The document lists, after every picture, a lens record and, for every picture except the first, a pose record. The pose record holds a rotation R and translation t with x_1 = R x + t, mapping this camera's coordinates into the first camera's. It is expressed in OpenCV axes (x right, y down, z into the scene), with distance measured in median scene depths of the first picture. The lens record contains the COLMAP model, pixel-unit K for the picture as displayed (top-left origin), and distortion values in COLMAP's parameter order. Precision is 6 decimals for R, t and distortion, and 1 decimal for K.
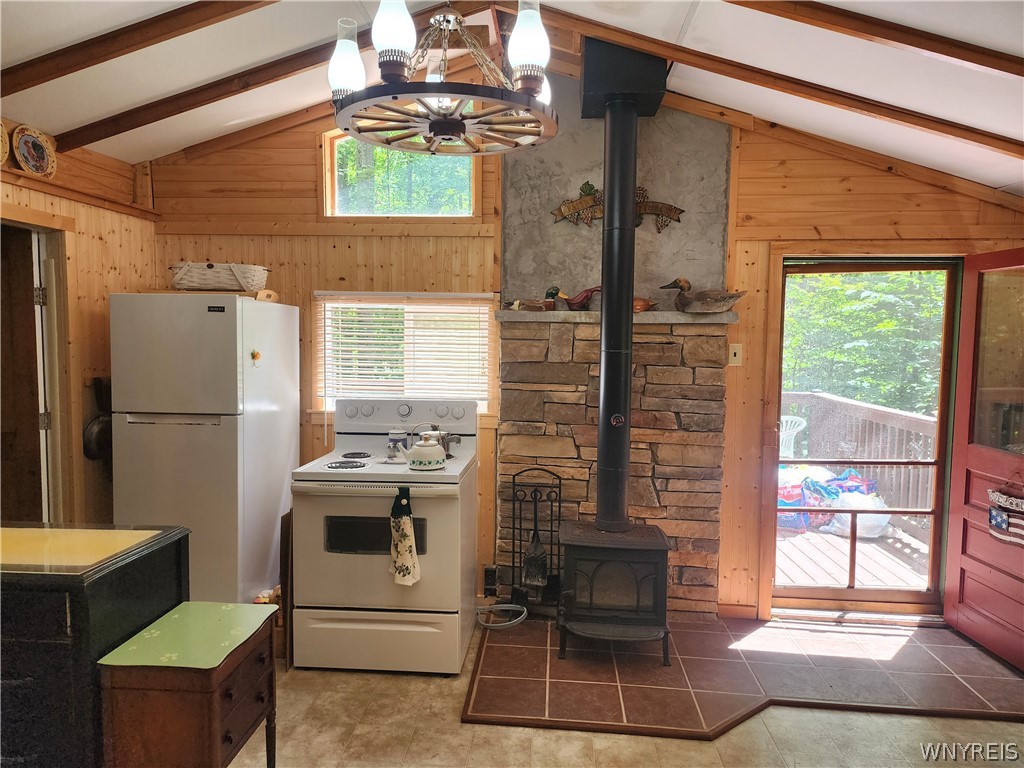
lens RADIAL K [[717.5, 0, 508.5], [0, 717.5, 388.9], [0, 0, 1]] dist [0.085808, -0.073211]
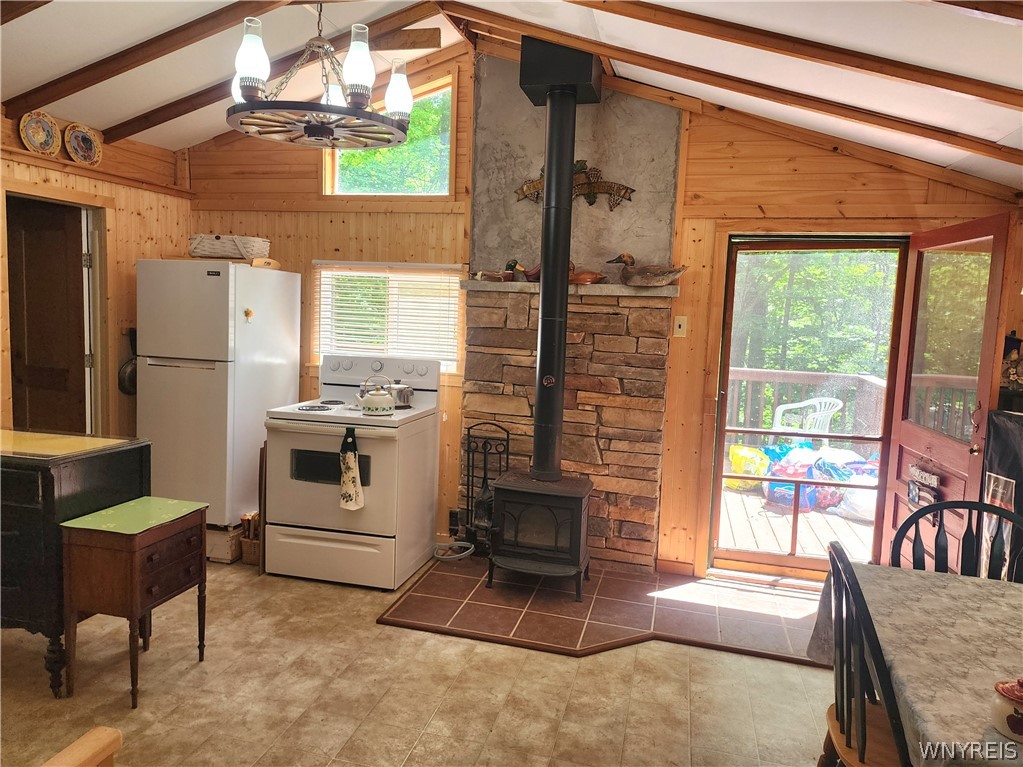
lens RADIAL K [[756.5, 0, 511.5], [0, 756.5, 383.5], [0, 0, 1]] dist [0.098229, -0.094936]
pose [[0.982802, 0.043632, -0.179432, 0.278675], [-0.039960, 0.998912, 0.024032, 0.019670], [0.180285, -0.016449, 0.983477, -0.147087]]
